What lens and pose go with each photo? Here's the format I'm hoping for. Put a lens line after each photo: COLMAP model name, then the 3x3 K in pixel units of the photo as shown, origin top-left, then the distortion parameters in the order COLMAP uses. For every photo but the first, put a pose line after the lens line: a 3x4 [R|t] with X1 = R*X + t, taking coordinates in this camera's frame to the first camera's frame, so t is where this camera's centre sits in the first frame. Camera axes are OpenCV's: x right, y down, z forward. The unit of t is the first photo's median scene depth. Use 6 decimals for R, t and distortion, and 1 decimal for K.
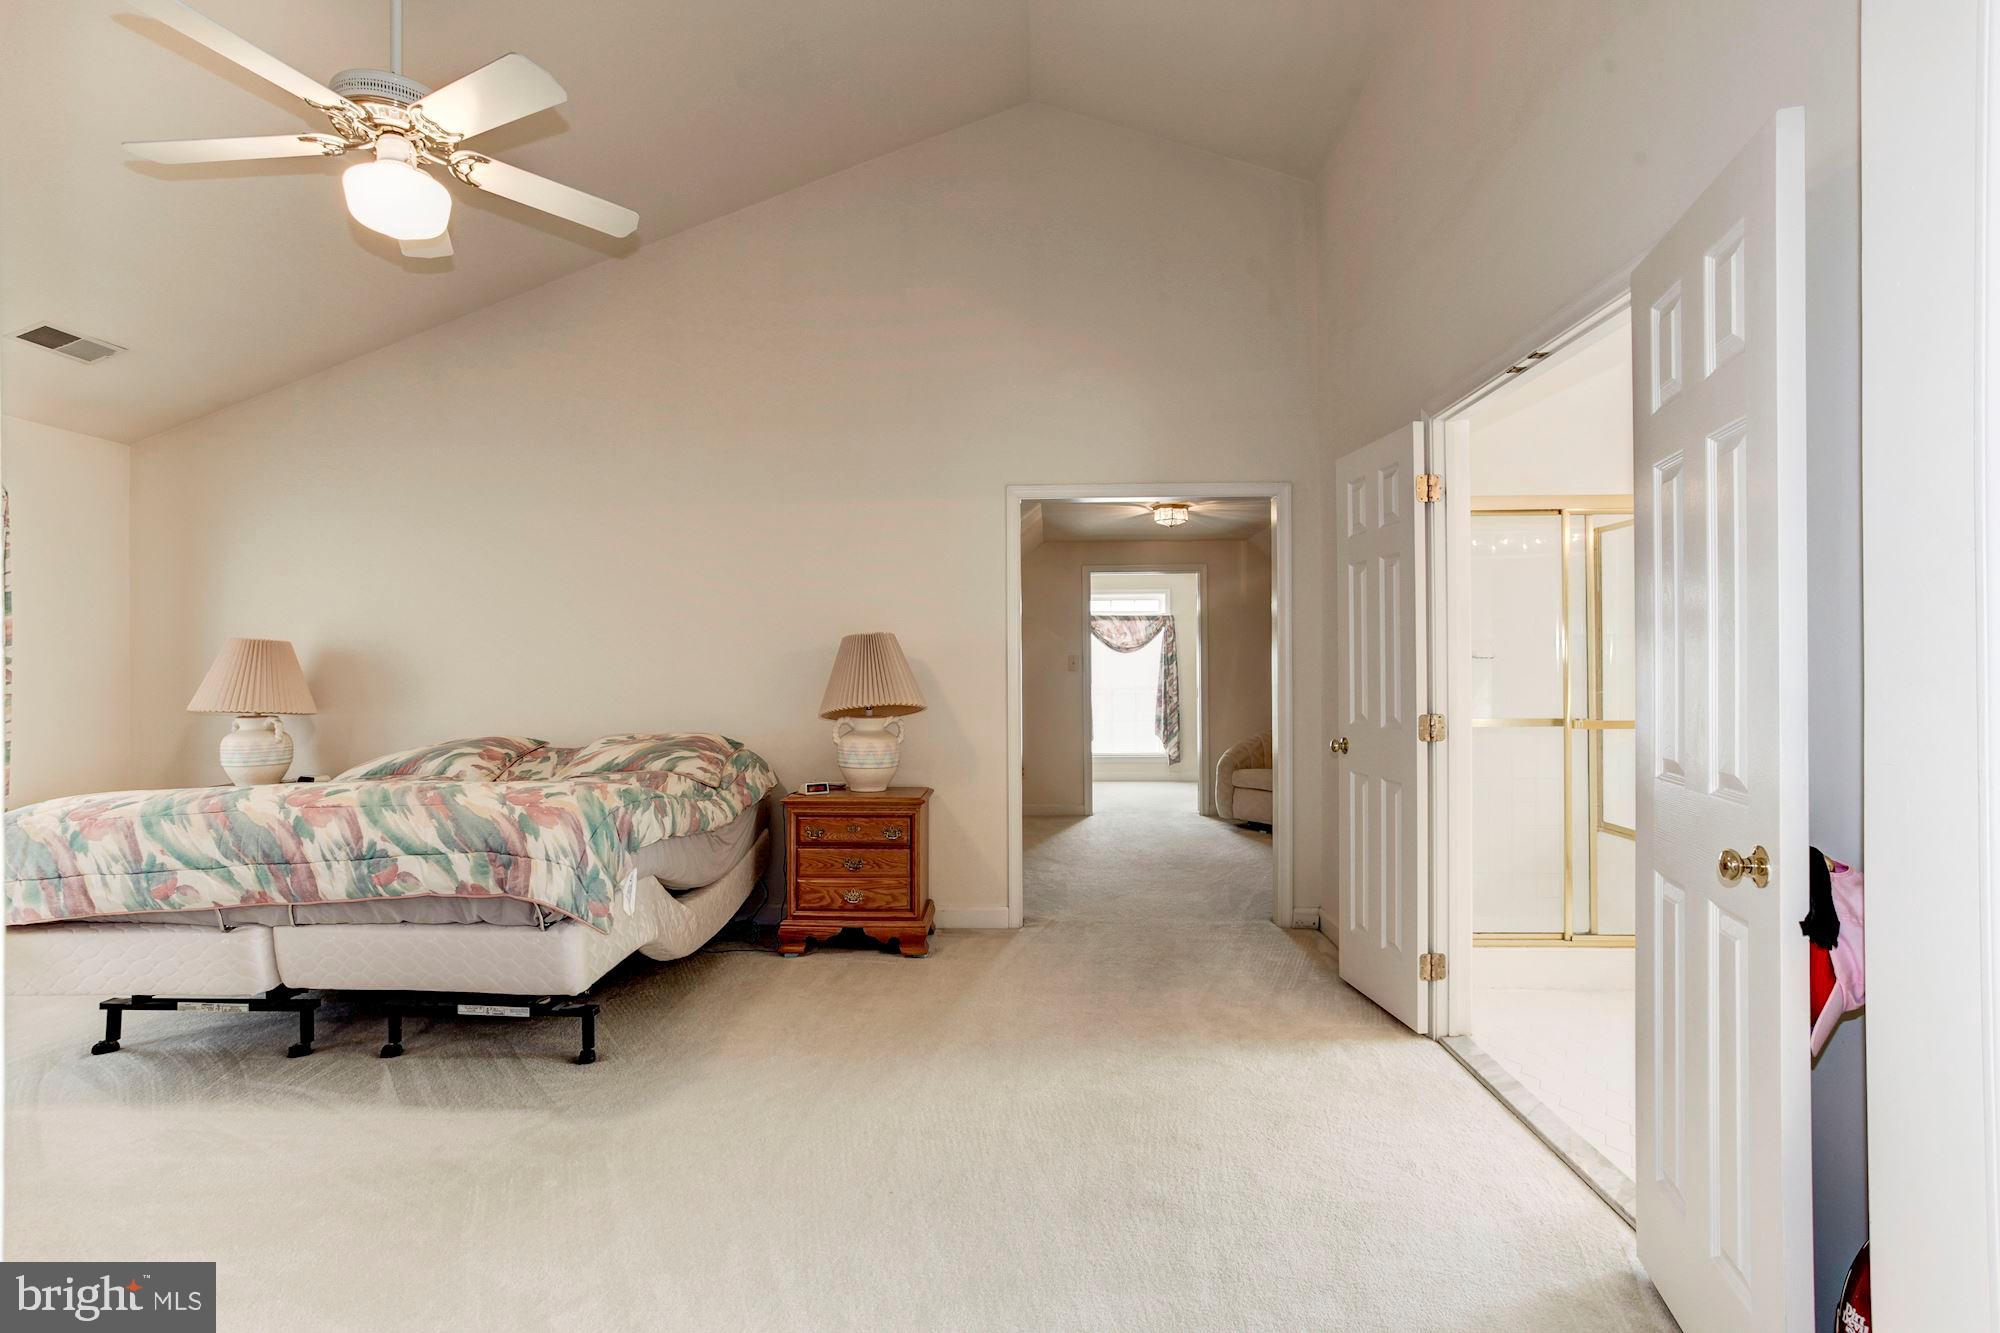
lens RADIAL K [[982.8, 0, 997.4], [0, 982.8, 672.6], [0, 0, 1]] dist [-0.055753, 0.032654]
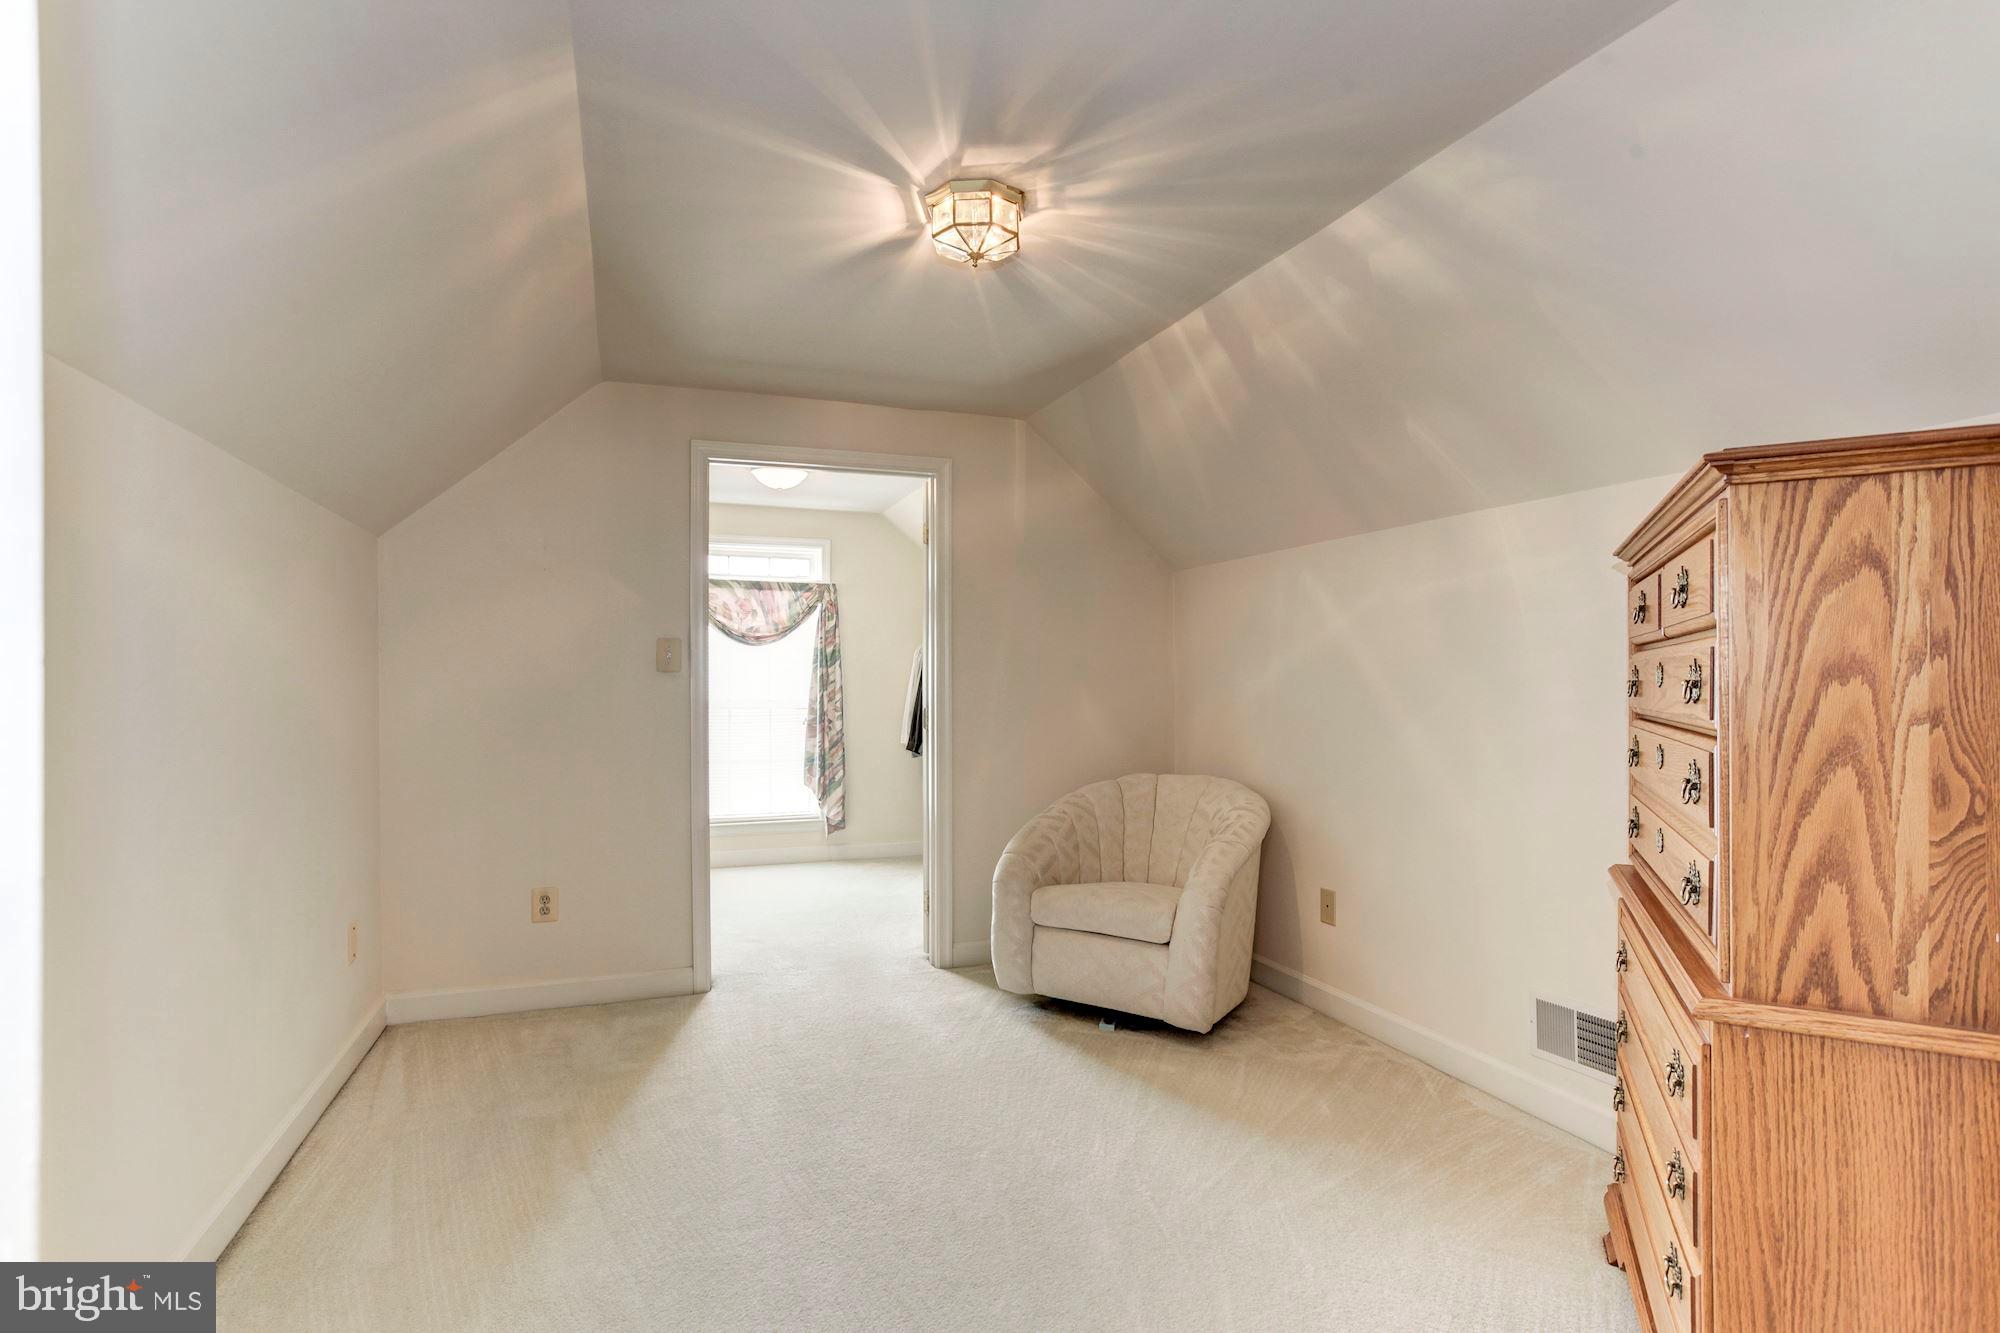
lens RADIAL K [[982.8, 0, 997.4], [0, 982.8, 672.6], [0, 0, 1]] dist [-0.055753, 0.032654]
pose [[0.907649, 0.009552, 0.419622, 0.018064], [-0.007515, 0.999951, -0.006507, -0.001321], [-0.419664, 0.002753, 0.907676, 0.415000]]
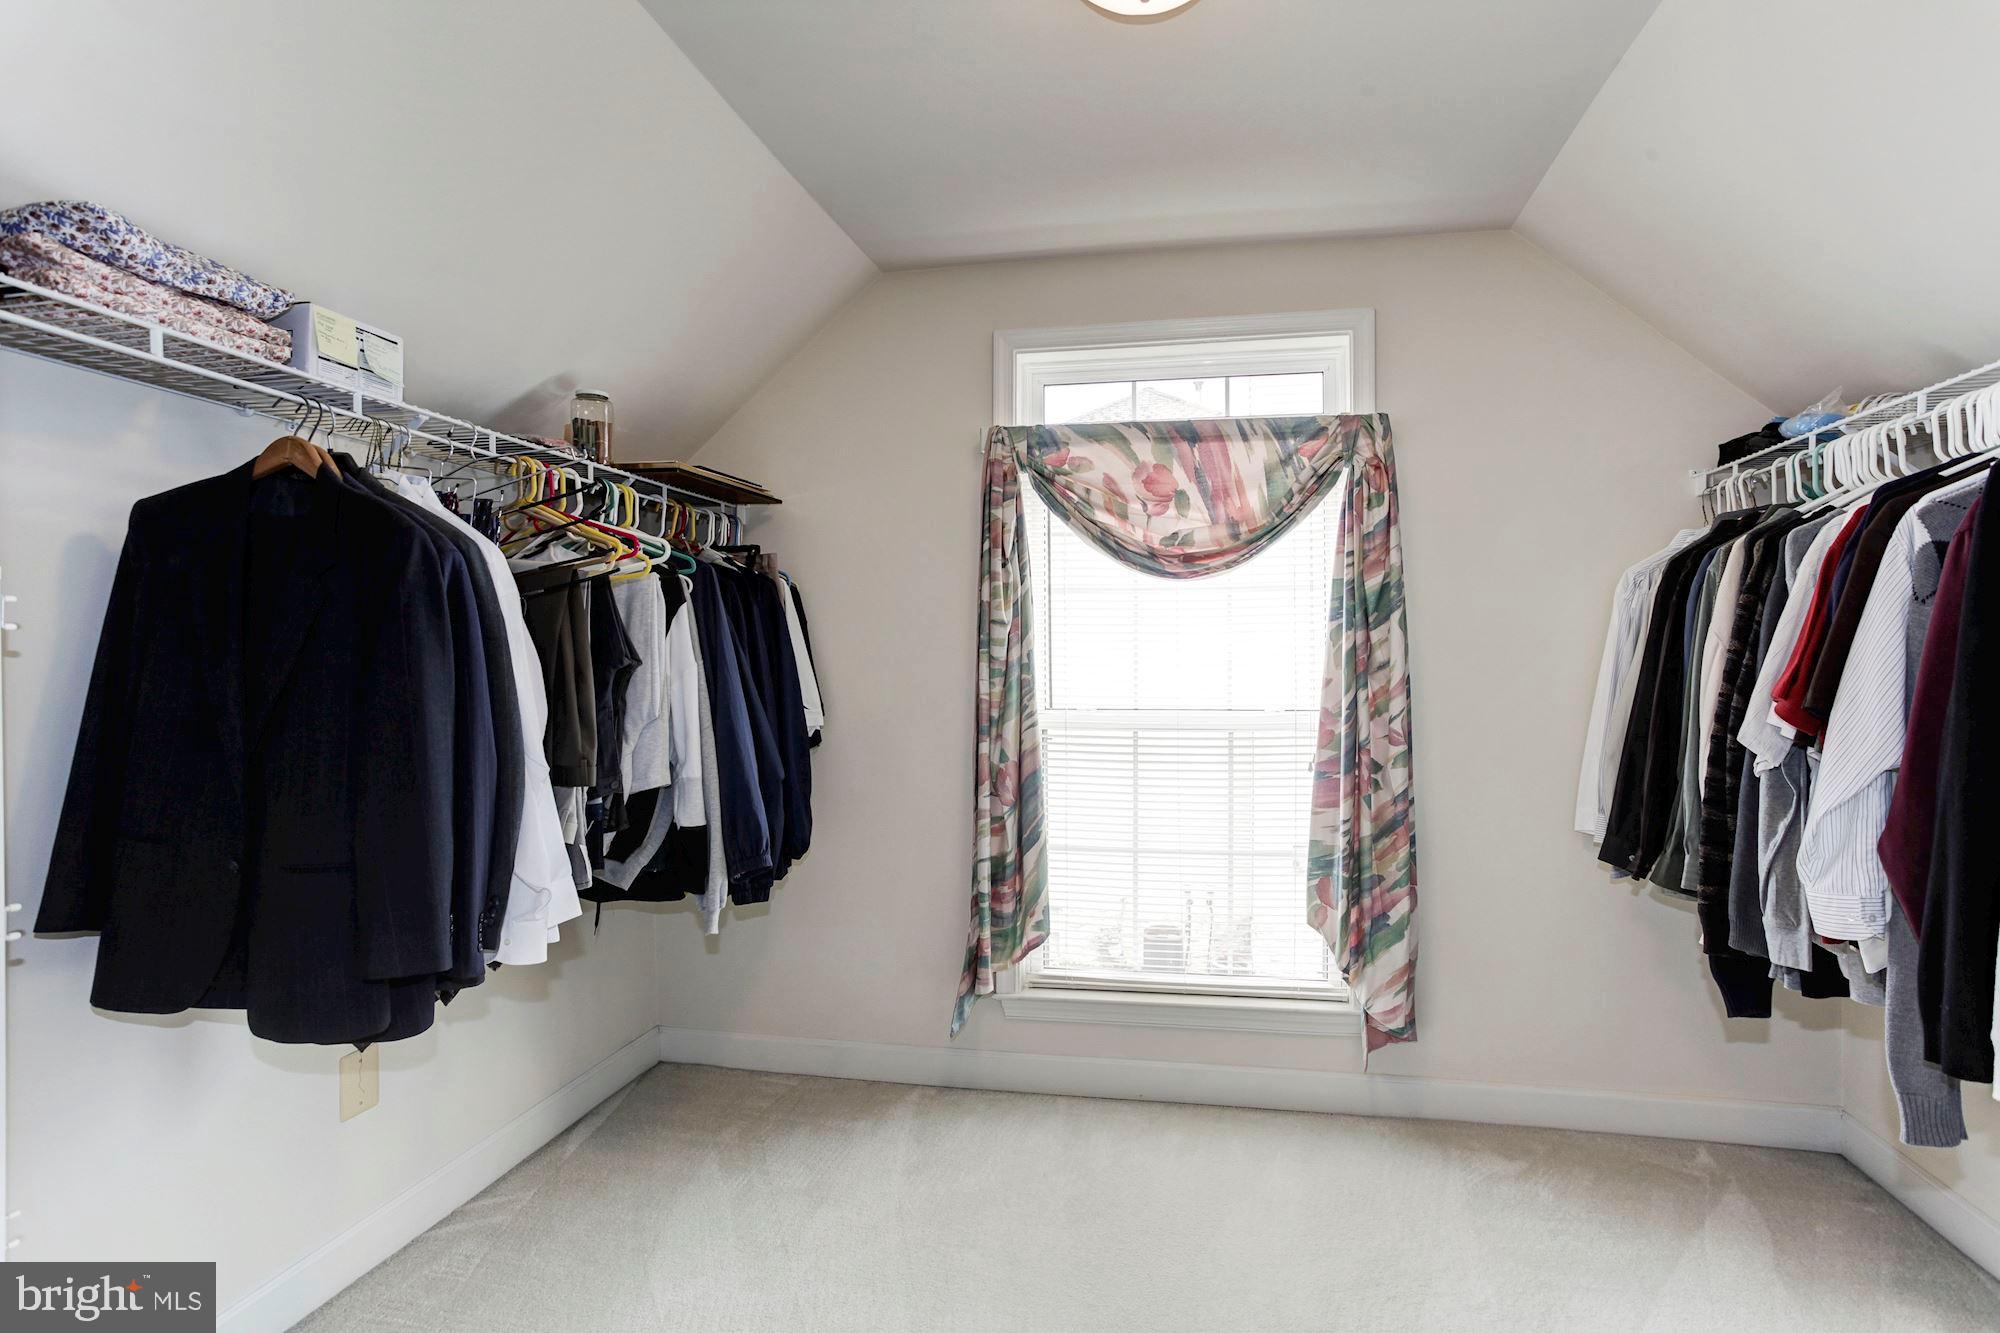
lens RADIAL K [[982.8, 0, 997.4], [0, 982.8, 672.6], [0, 0, 1]] dist [-0.055753, 0.032654]
pose [[0.993233, 0.006482, -0.115959, 0.113904], [-0.006747, 0.999975, -0.001891, 0.003781], [0.115944, 0.002660, 0.993252, 0.759087]]
